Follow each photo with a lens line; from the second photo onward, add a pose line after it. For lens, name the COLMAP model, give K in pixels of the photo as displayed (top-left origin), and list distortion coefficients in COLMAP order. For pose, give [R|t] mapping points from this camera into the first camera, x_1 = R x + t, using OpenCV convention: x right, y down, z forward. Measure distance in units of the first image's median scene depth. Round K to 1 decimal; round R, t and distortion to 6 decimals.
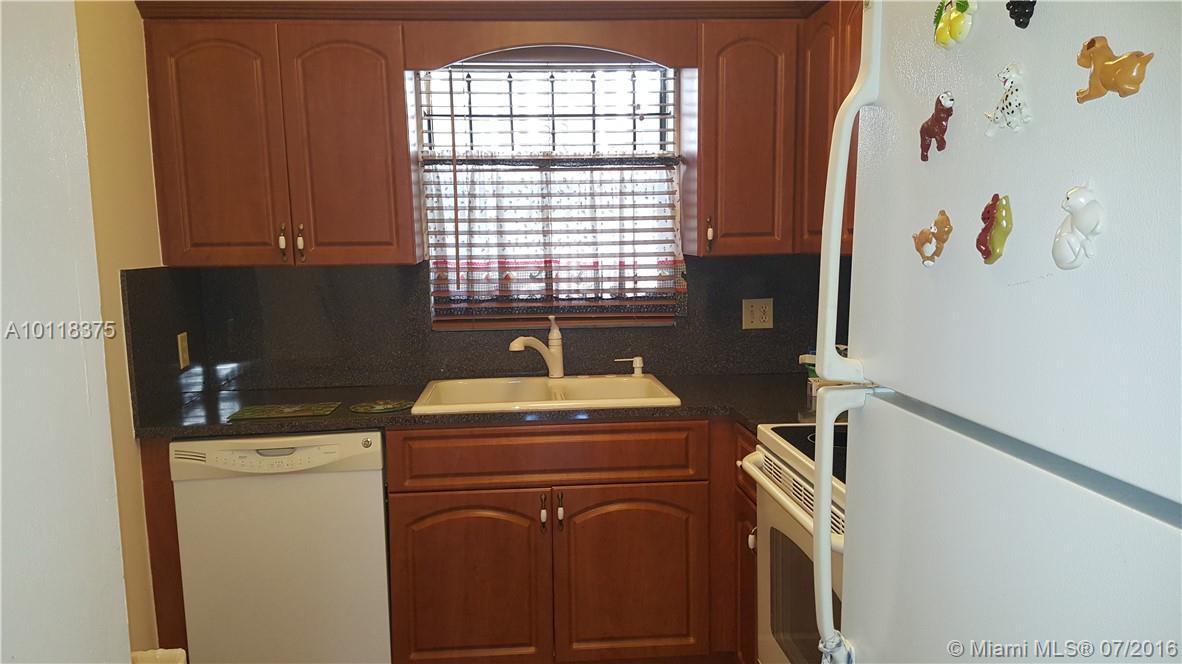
lens RADIAL K [[892.8, 0, 591.0], [0, 892.8, 332.0], [0, 0, 1]] dist [0.002173, -0.002633]
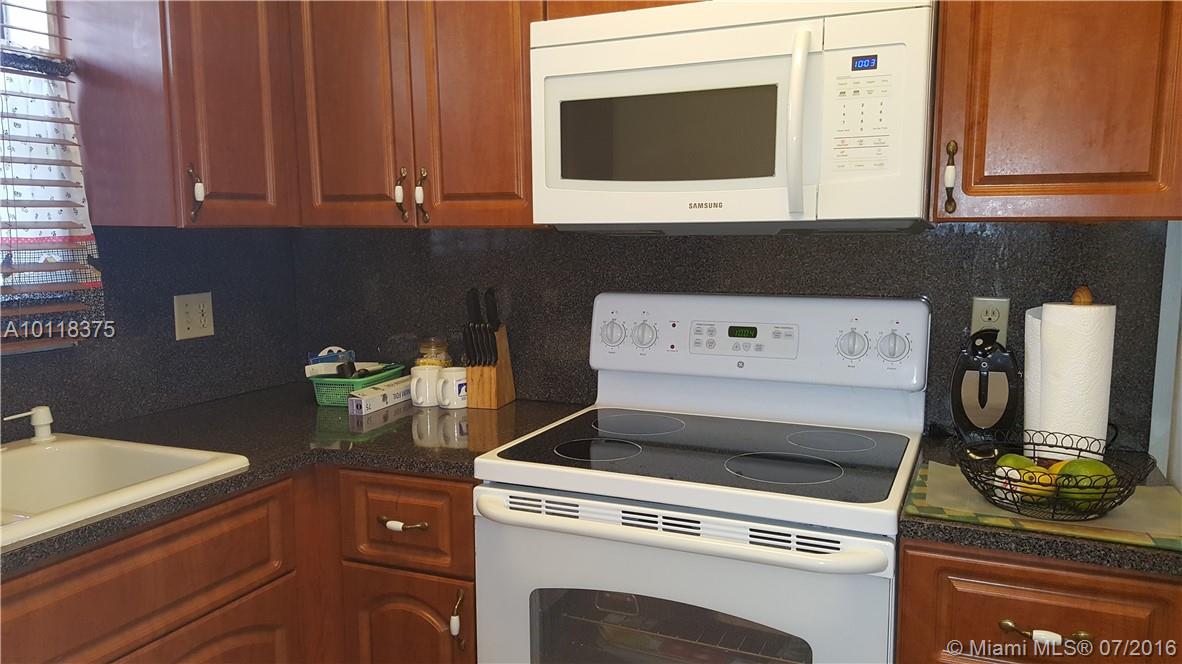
lens RADIAL K [[892.8, 0, 591.0], [0, 892.8, 332.0], [0, 0, 1]] dist [0.002173, -0.002633]
pose [[0.450224, -0.089606, 0.888408, -0.286806], [0.083506, 0.994817, 0.058020, -0.022710], [-0.889002, 0.048065, 0.455373, 0.430496]]
